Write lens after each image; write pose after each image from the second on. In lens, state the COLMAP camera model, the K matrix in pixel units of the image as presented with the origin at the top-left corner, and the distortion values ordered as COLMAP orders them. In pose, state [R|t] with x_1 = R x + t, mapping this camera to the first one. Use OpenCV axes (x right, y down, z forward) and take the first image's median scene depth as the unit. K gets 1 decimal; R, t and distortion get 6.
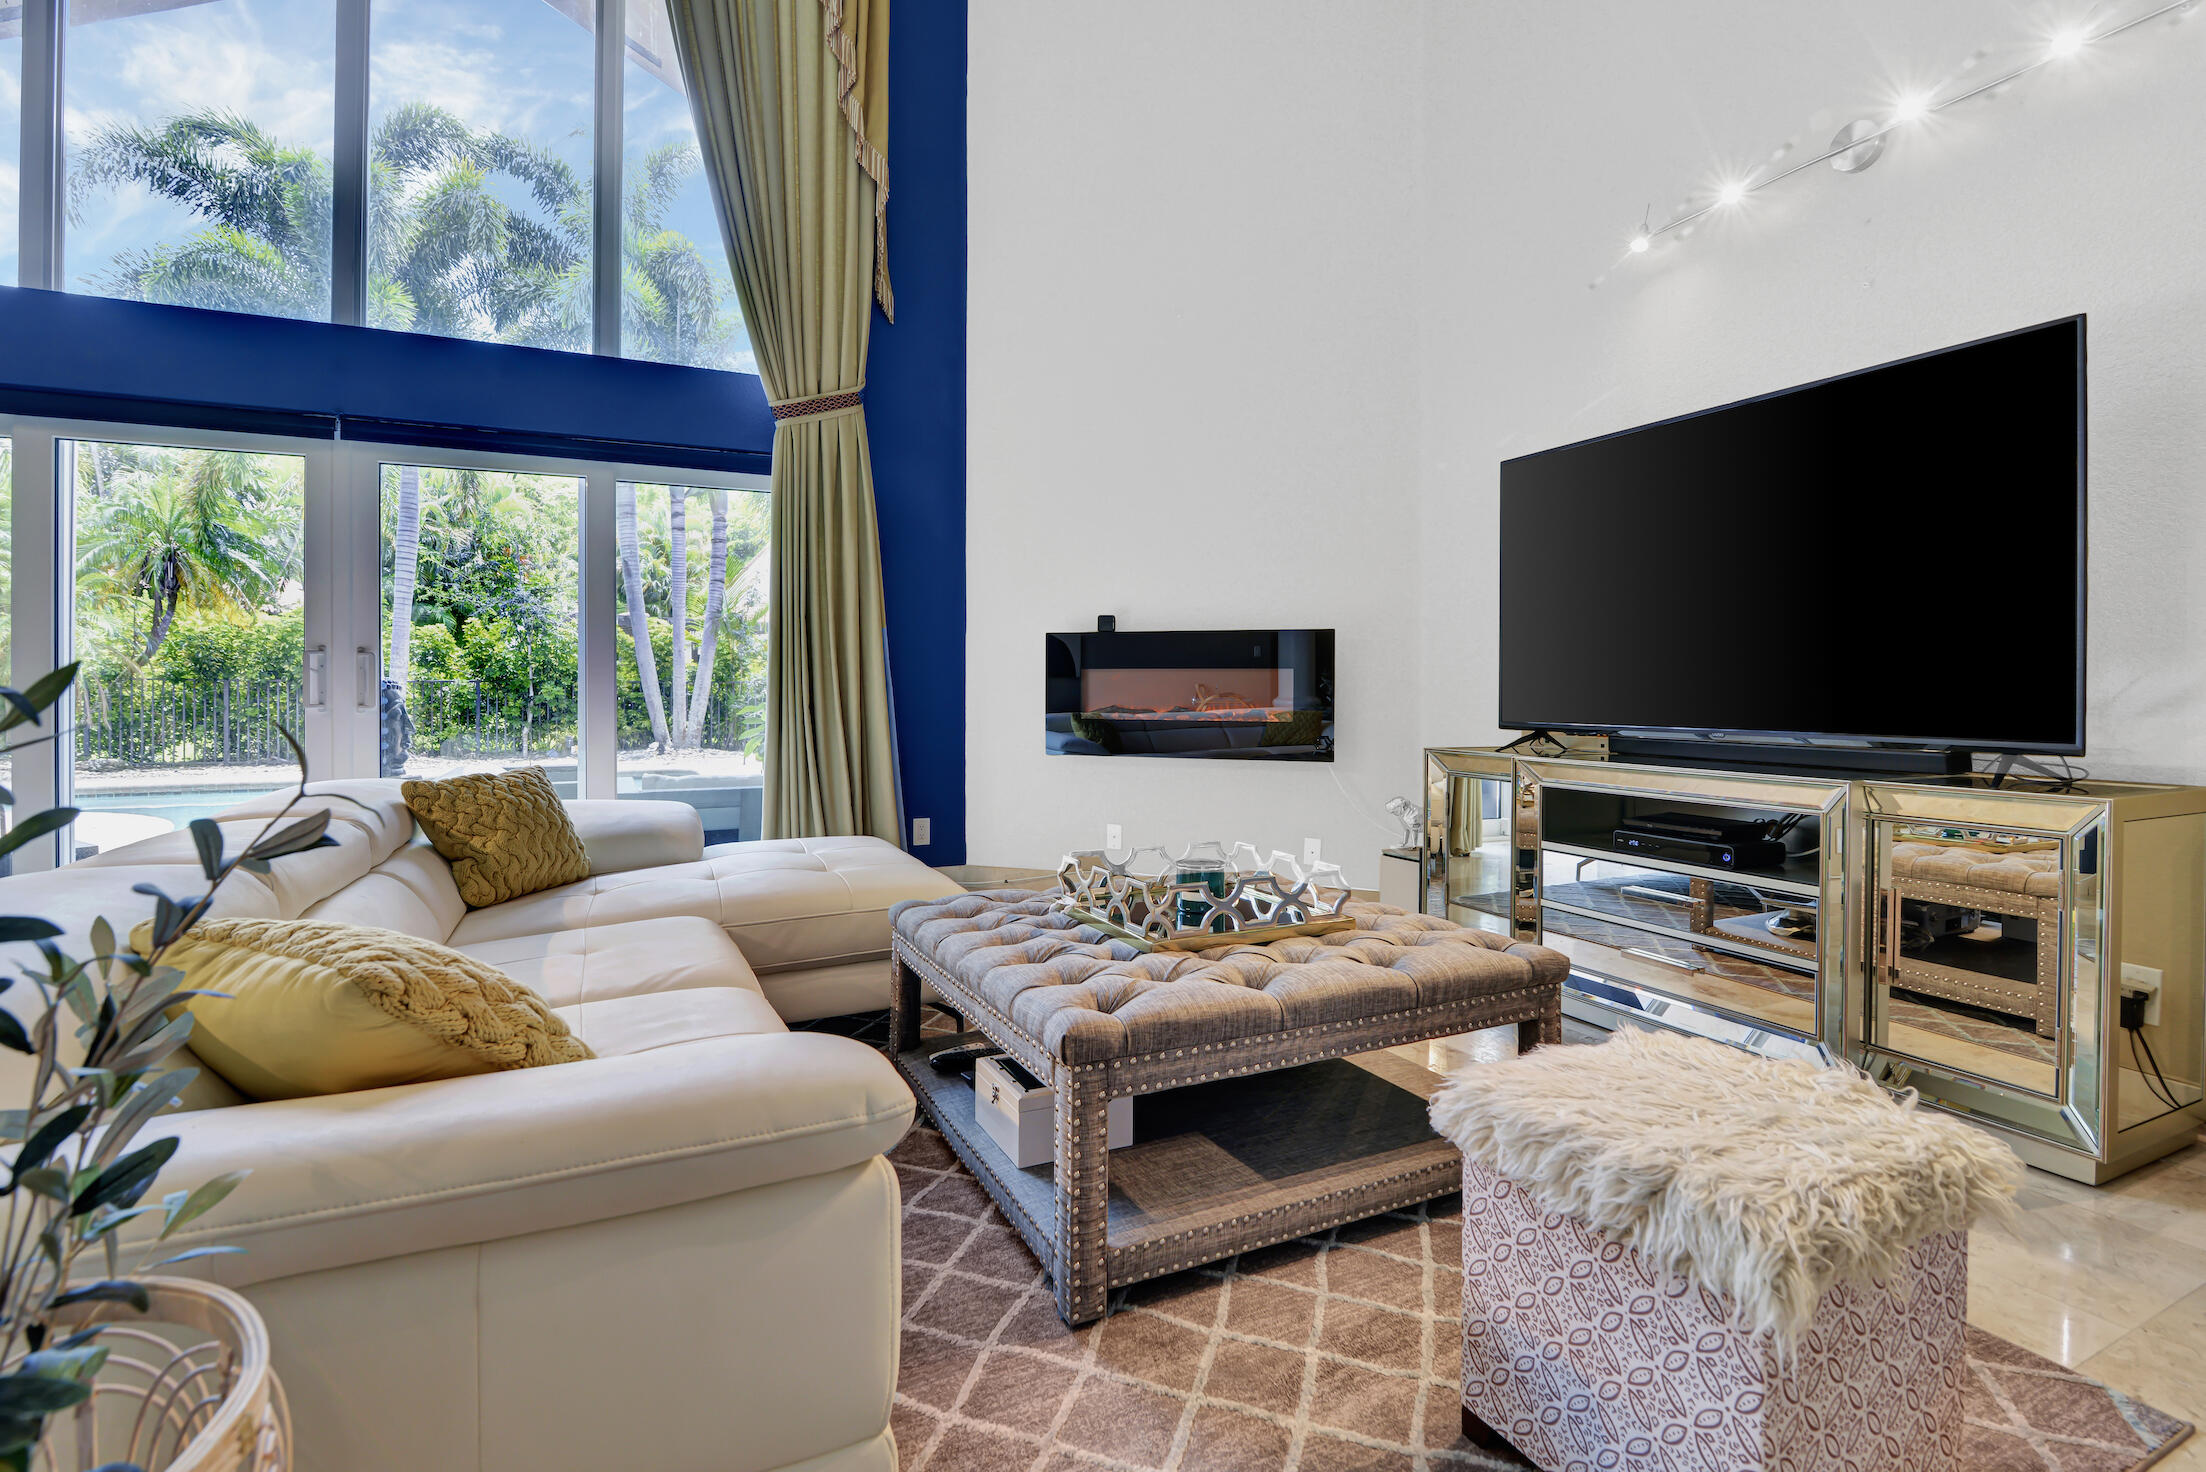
lens RADIAL K [[1035.7, 0, 1100.4], [0, 1035.7, 697.8], [0, 0, 1]] dist [-0.017088, 0.000105]
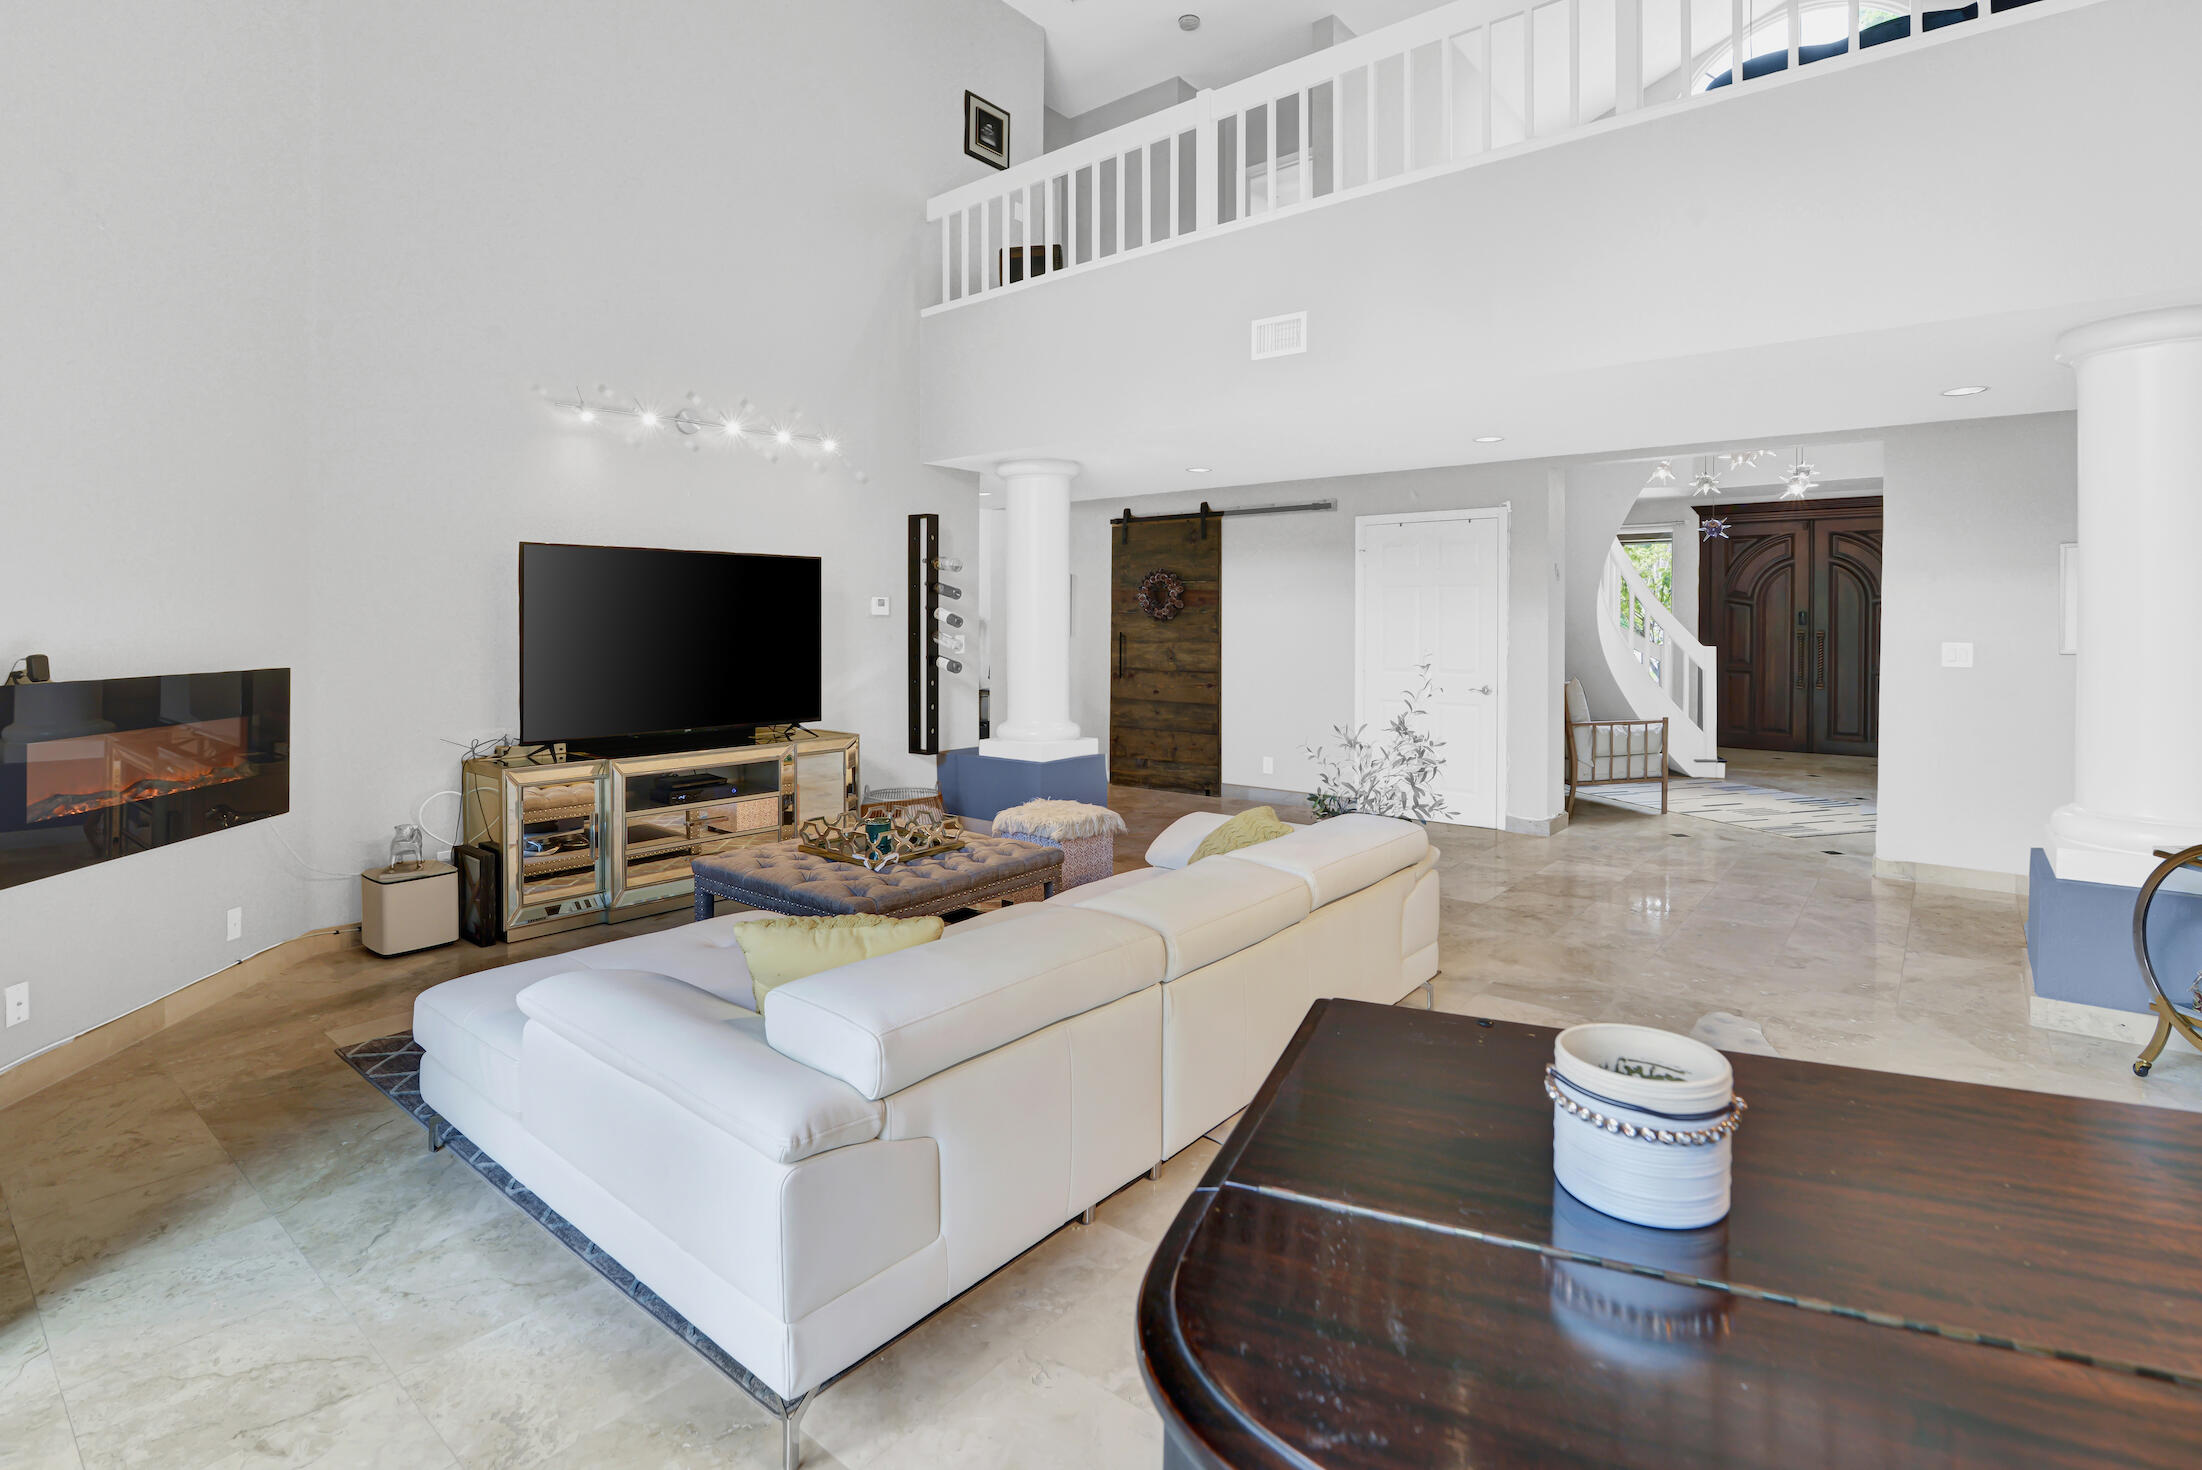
lens RADIAL K [[1031.8, 0, 1101.6], [0, 1031.8, 737.9], [0, 0, 1]] dist [-0.012819, -0.001437]
pose [[-0.430503, -0.100205, 0.897009, -0.383712], [0.013449, 0.992996, 0.117382, -0.043147], [-0.902489, 0.062597, -0.426140, 0.311336]]
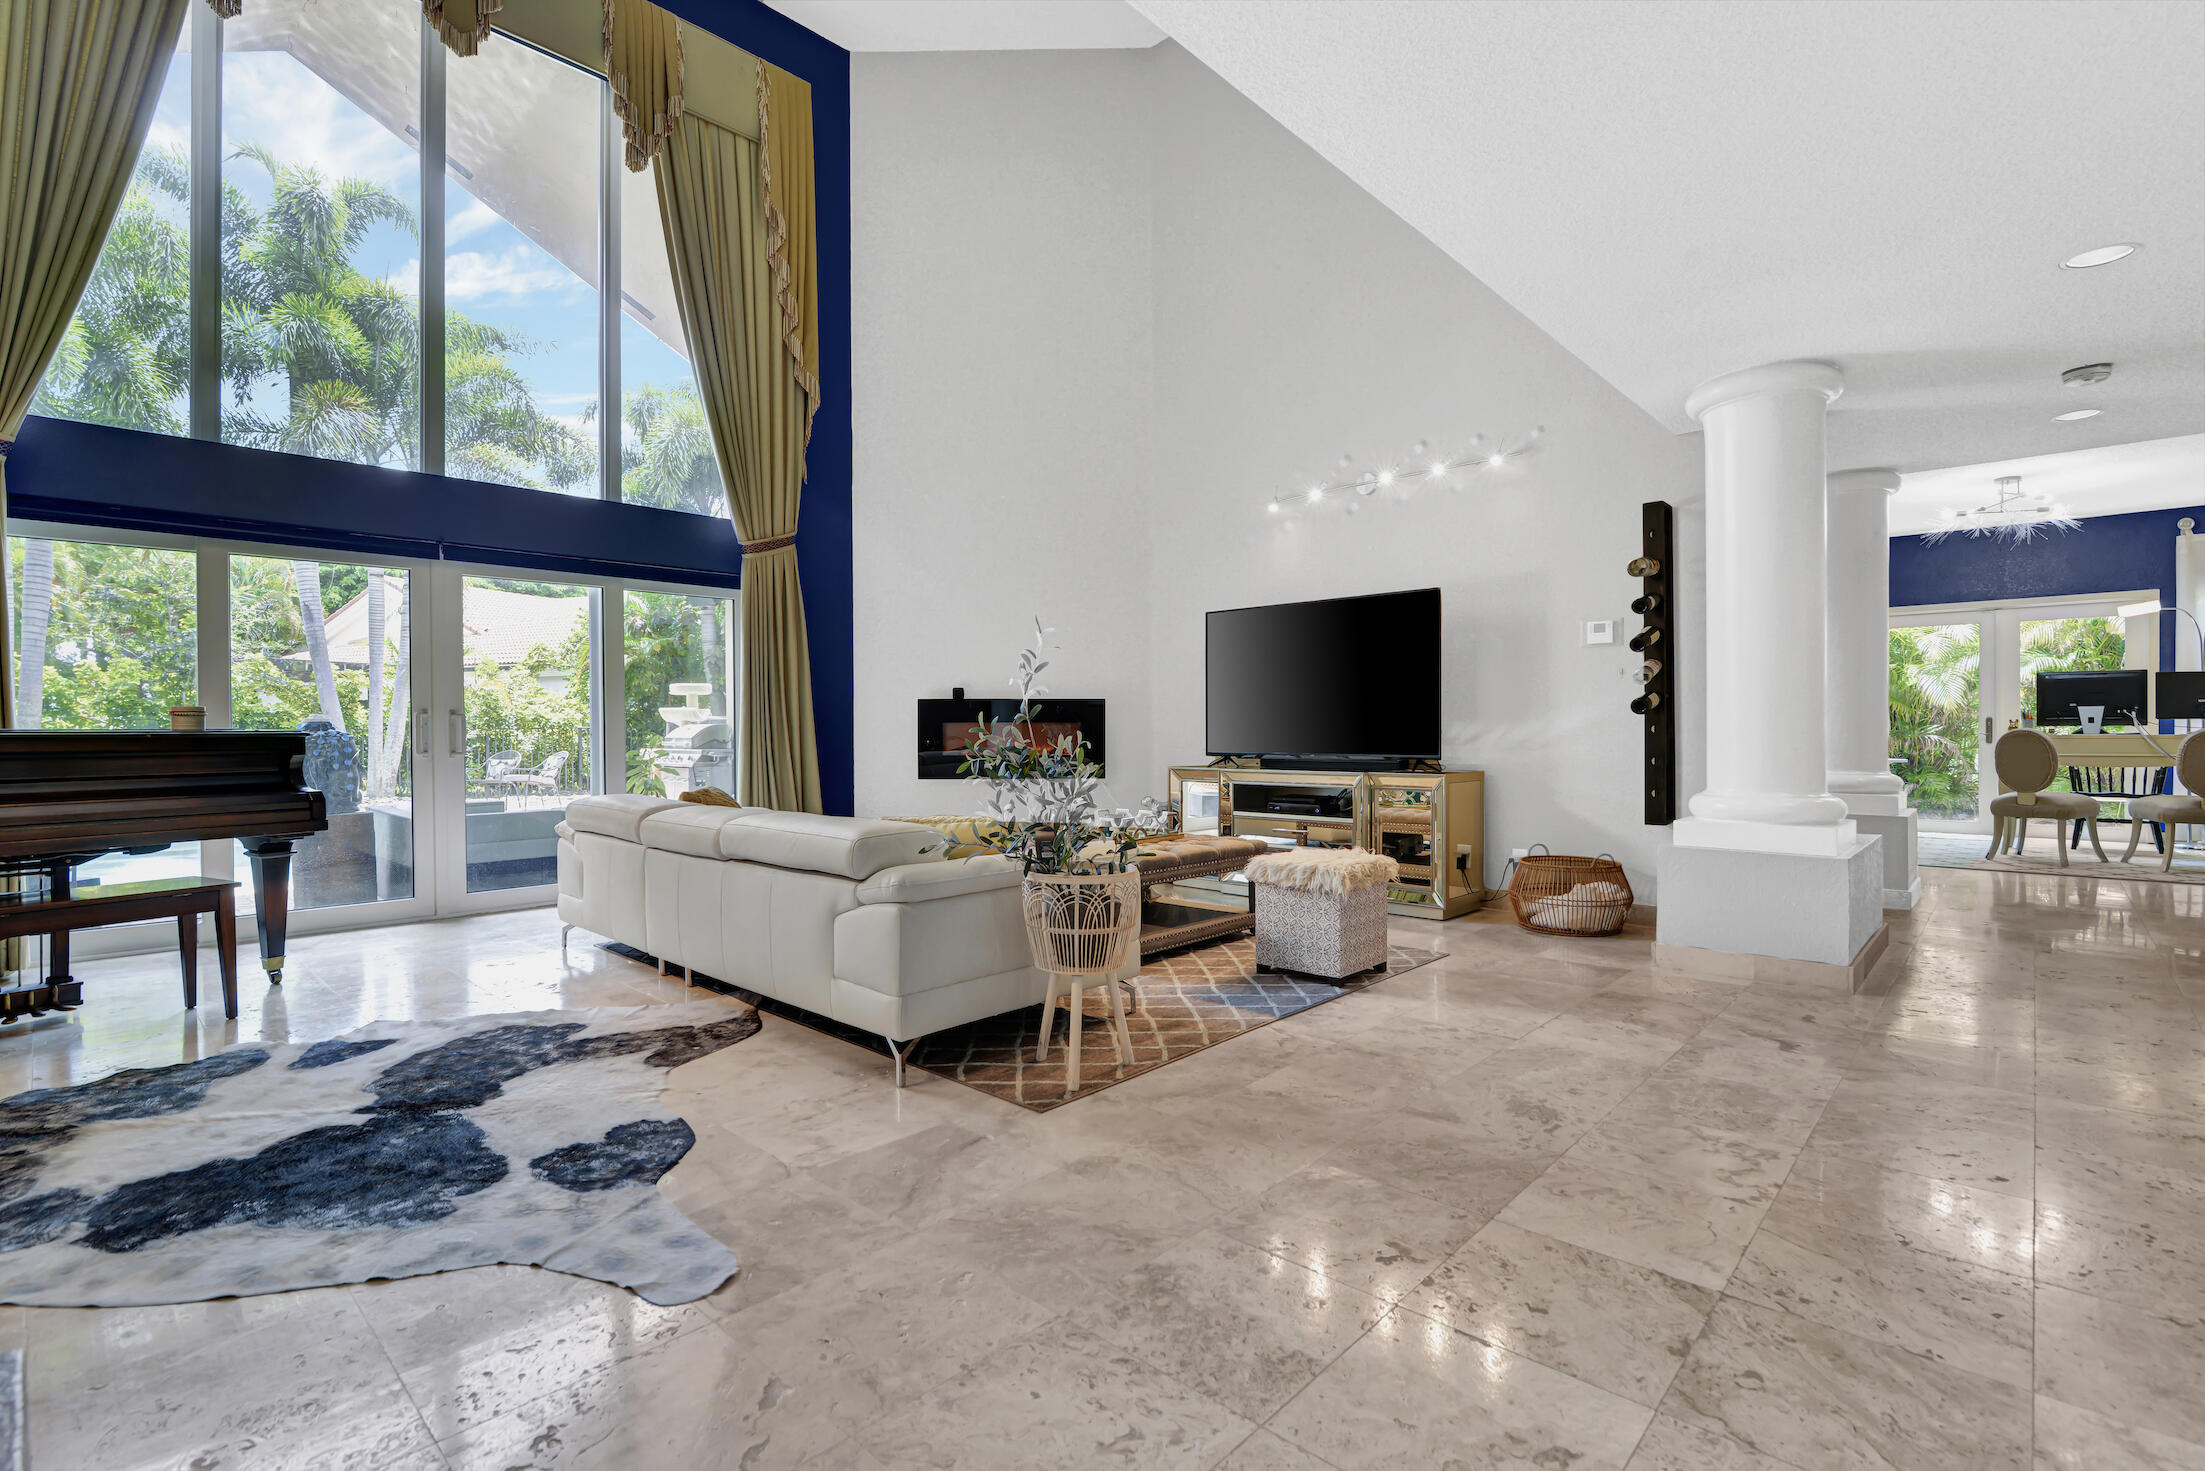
lens RADIAL K [[1033.2, 0, 1103.1], [0, 1033.2, 738.5], [0, 0, 1]] dist [-0.012819, -0.001437]
pose [[0.933575, -0.008867, 0.358274, -0.153868], [0.009386, 0.999956, 0.000292, -0.001448], [-0.358260, 0.003090, 0.933617, -0.227105]]
